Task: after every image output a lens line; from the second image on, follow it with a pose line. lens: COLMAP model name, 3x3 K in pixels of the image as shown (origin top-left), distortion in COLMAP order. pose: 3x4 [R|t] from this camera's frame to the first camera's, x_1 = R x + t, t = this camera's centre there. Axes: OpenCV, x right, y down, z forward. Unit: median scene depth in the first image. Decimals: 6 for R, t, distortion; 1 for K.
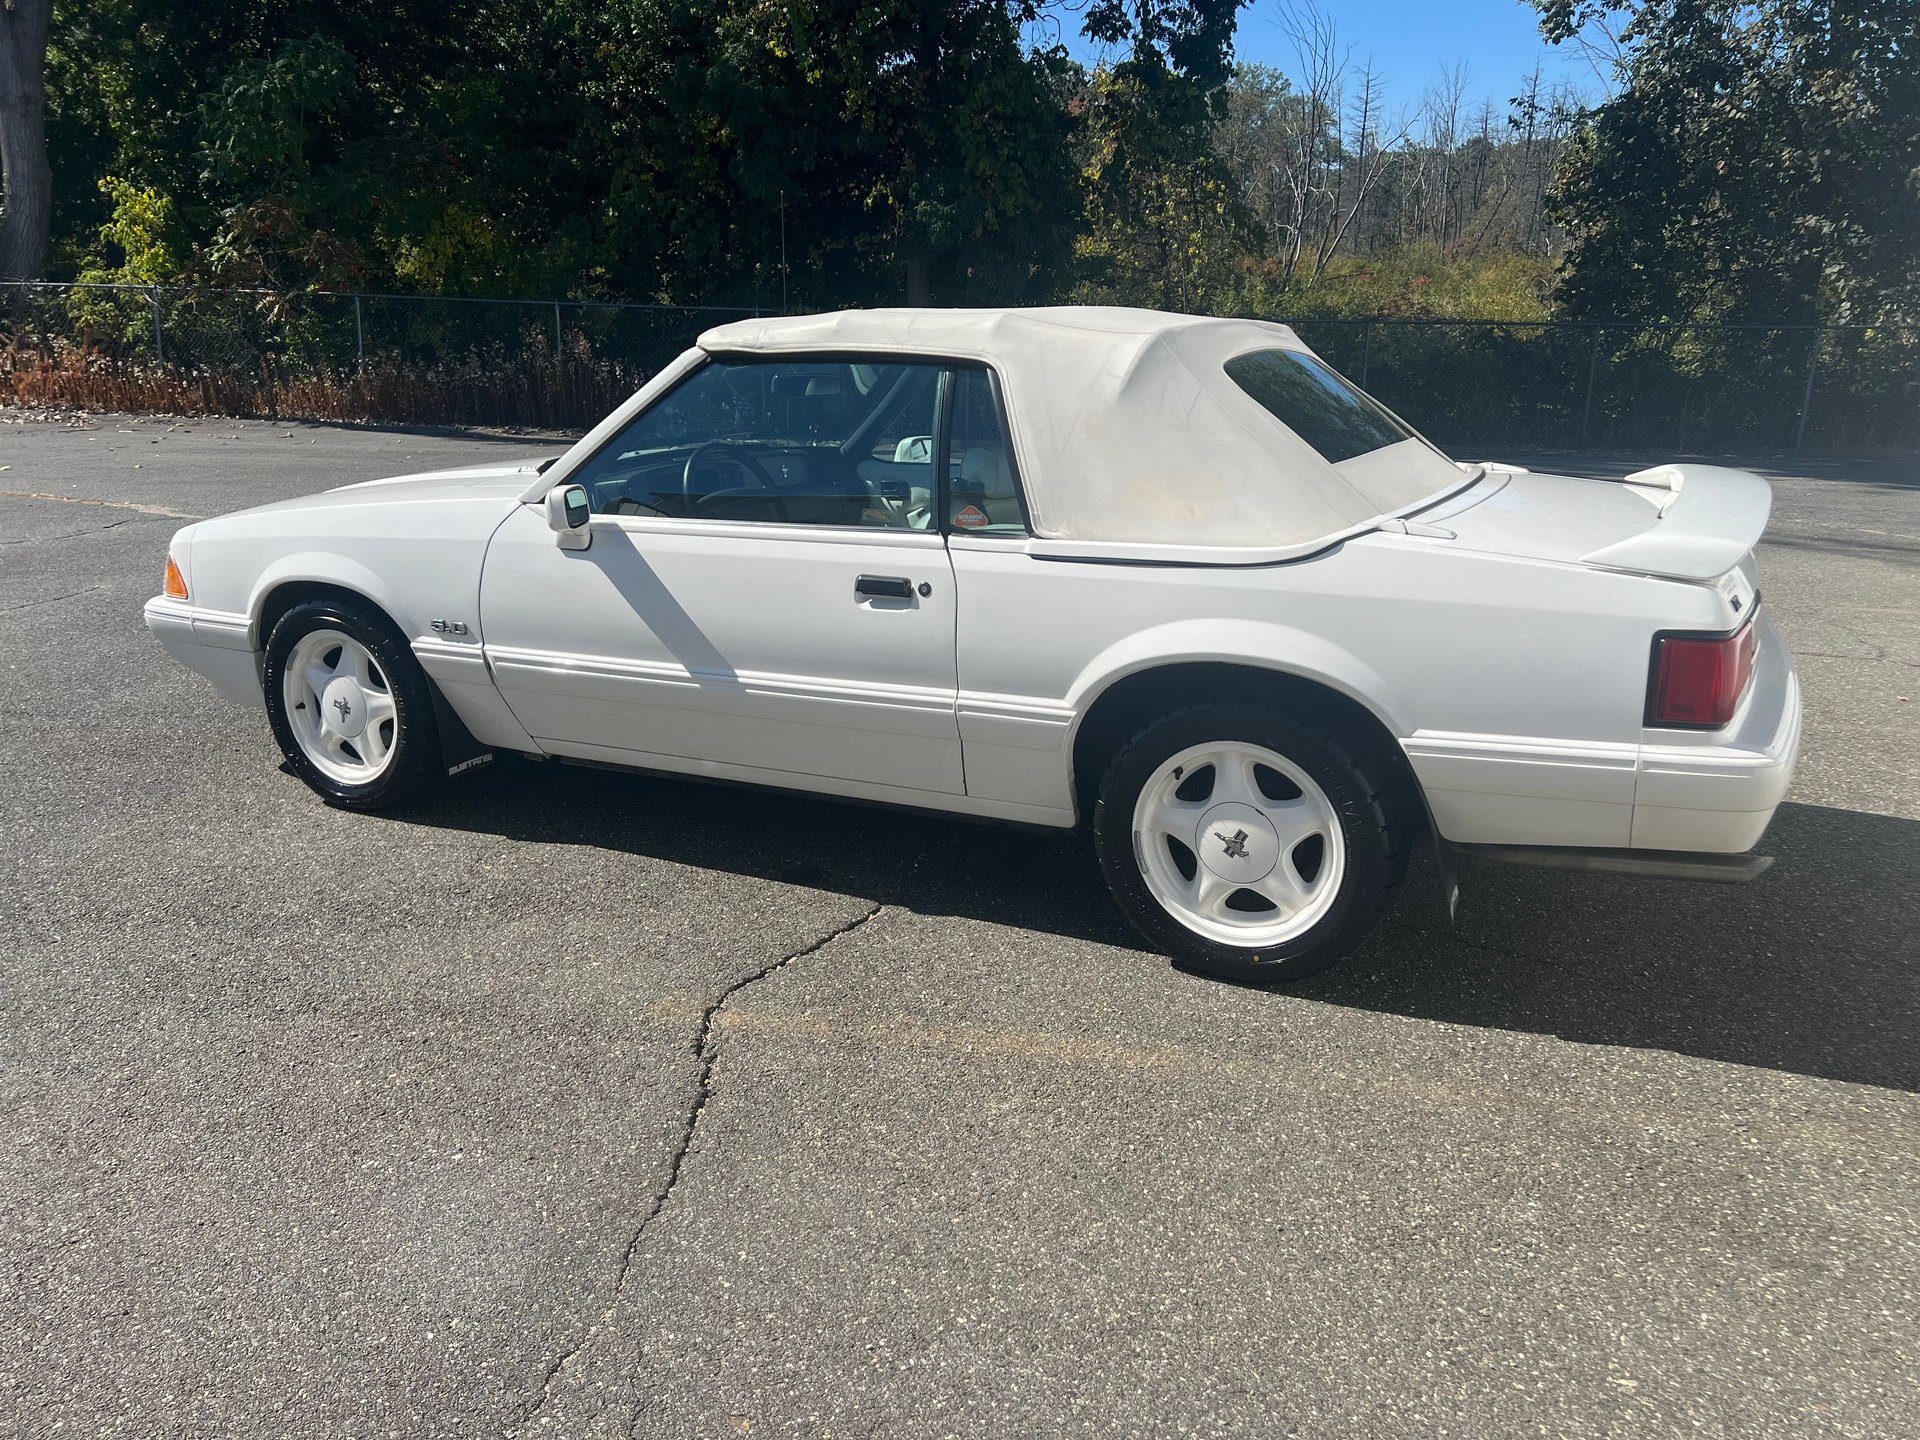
lens RADIAL K [[1451.7, 0, 970.9], [0, 1451.7, 726.1], [0, 0, 1]] dist [0.048750, -0.052149]
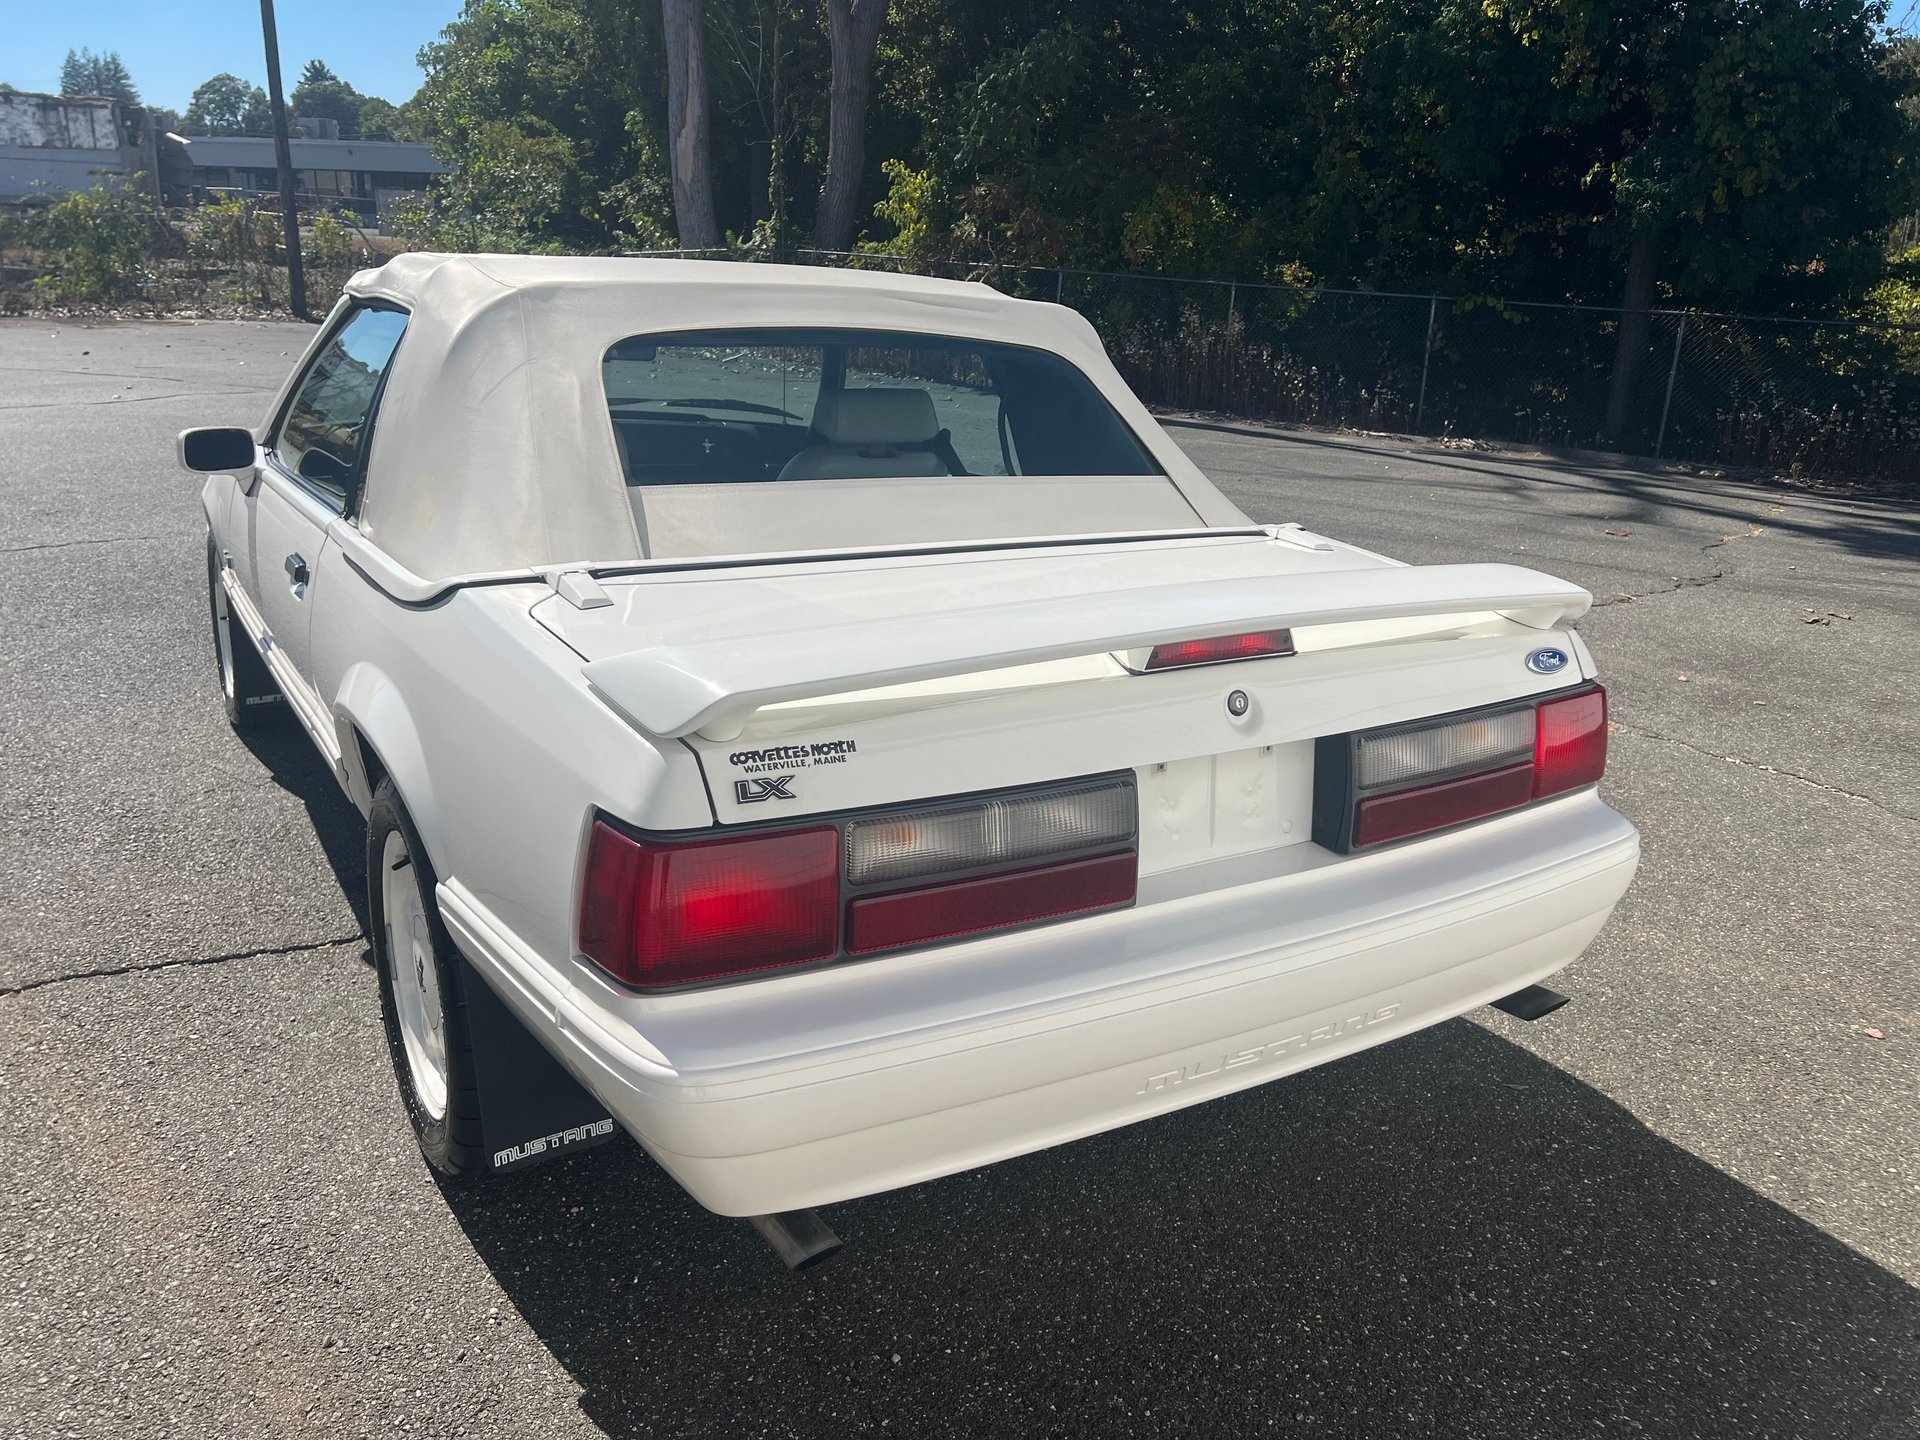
lens RADIAL K [[1460.7, 0, 955.6], [0, 1460.7, 721.9], [0, 0, 1]] dist [0.019117, -0.004789]
pose [[0.845246, 0.189198, -0.499763, 0.528364], [-0.187074, 0.980810, 0.054914, -0.094602], [0.500562, 0.047077, 0.864420, 0.333264]]
